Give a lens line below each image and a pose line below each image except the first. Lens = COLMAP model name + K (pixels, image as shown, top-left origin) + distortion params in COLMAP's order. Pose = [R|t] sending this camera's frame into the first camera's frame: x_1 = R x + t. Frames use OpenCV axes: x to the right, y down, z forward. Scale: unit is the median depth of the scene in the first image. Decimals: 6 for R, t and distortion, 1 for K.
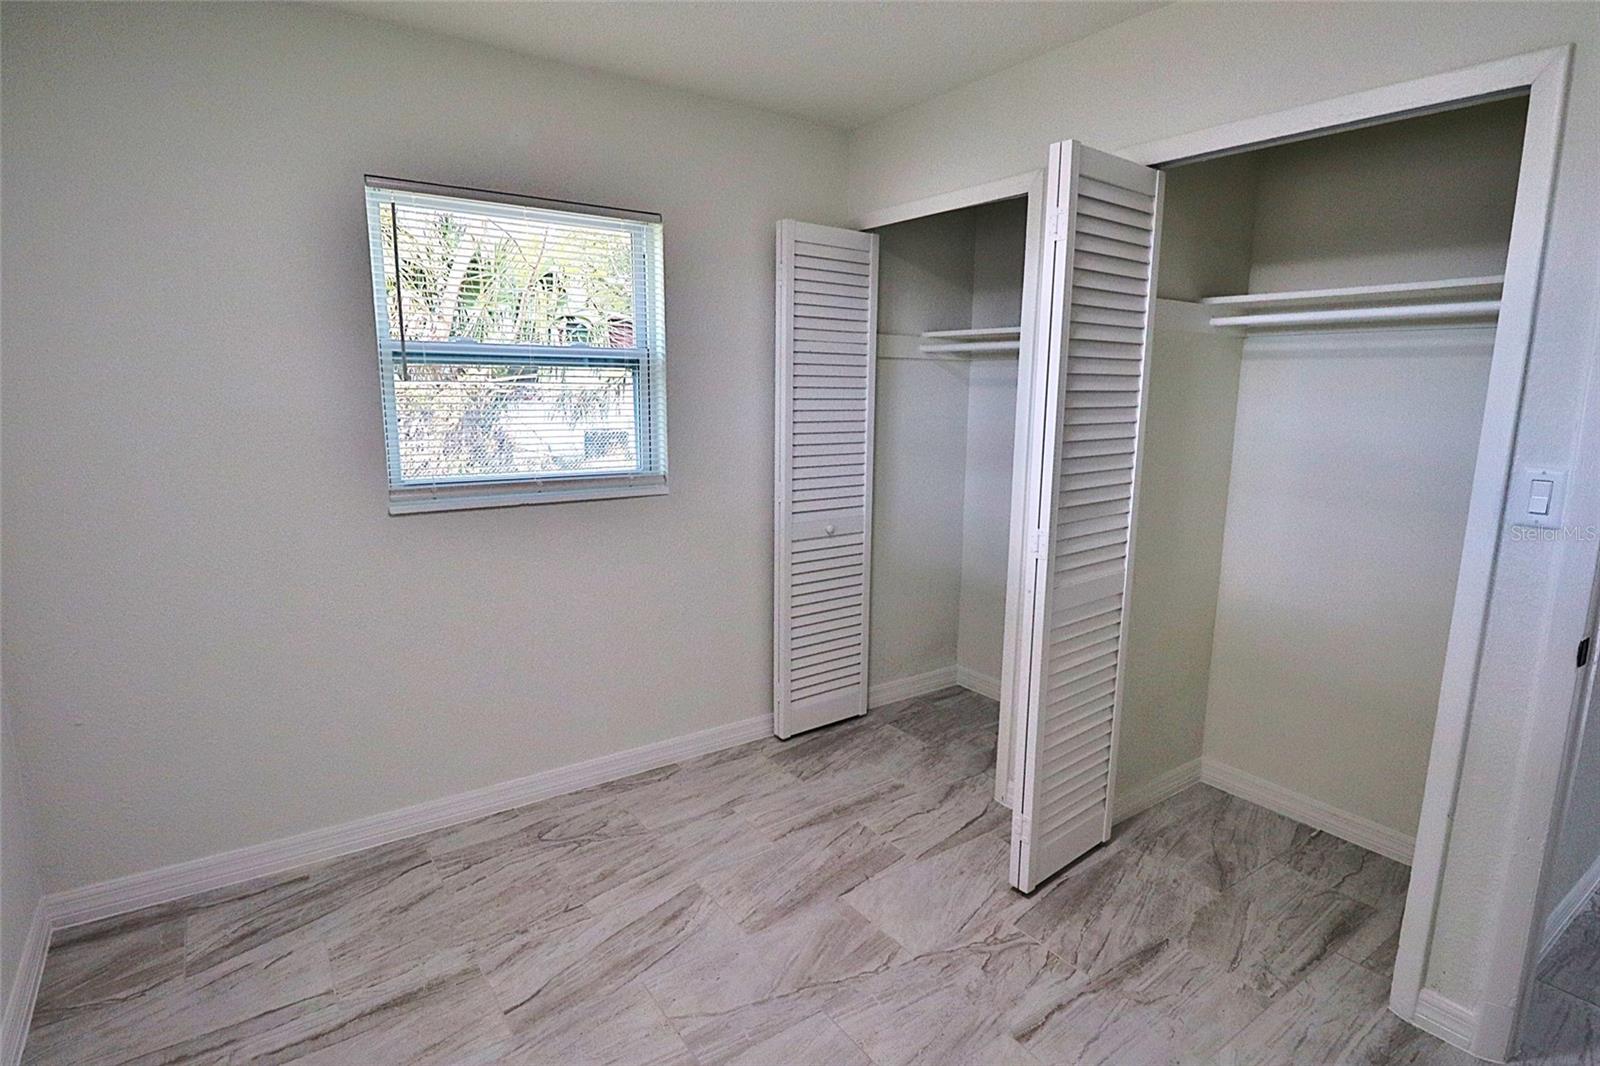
lens RADIAL K [[815.8, 0, 791.3], [0, 815.8, 536.9], [0, 0, 1]] dist [-0.006951, -0.000312]
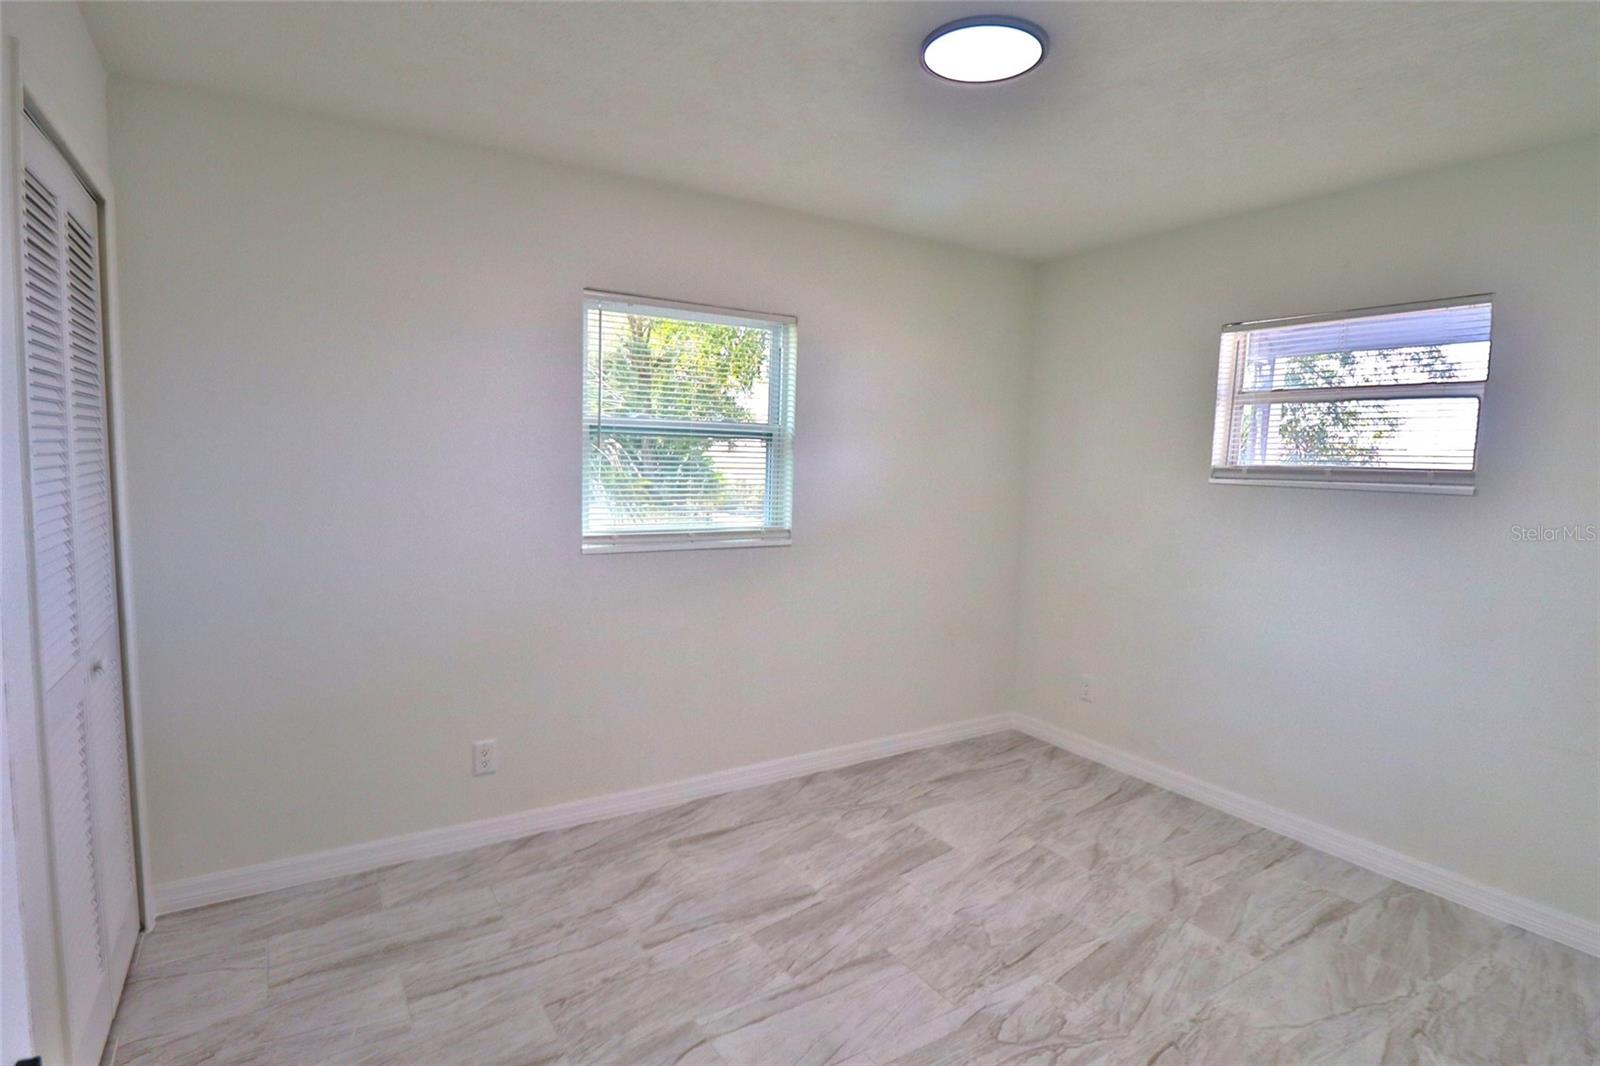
lens RADIAL K [[815.8, 0, 802.9], [0, 815.8, 530.3], [0, 0, 1]] dist [-0.006951, -0.000312]
pose [[0.999303, 0.014503, -0.034406, -0.048409], [-0.017675, 0.995438, -0.093762, 0.050920], [0.032889, 0.094304, 0.995000, -0.241293]]
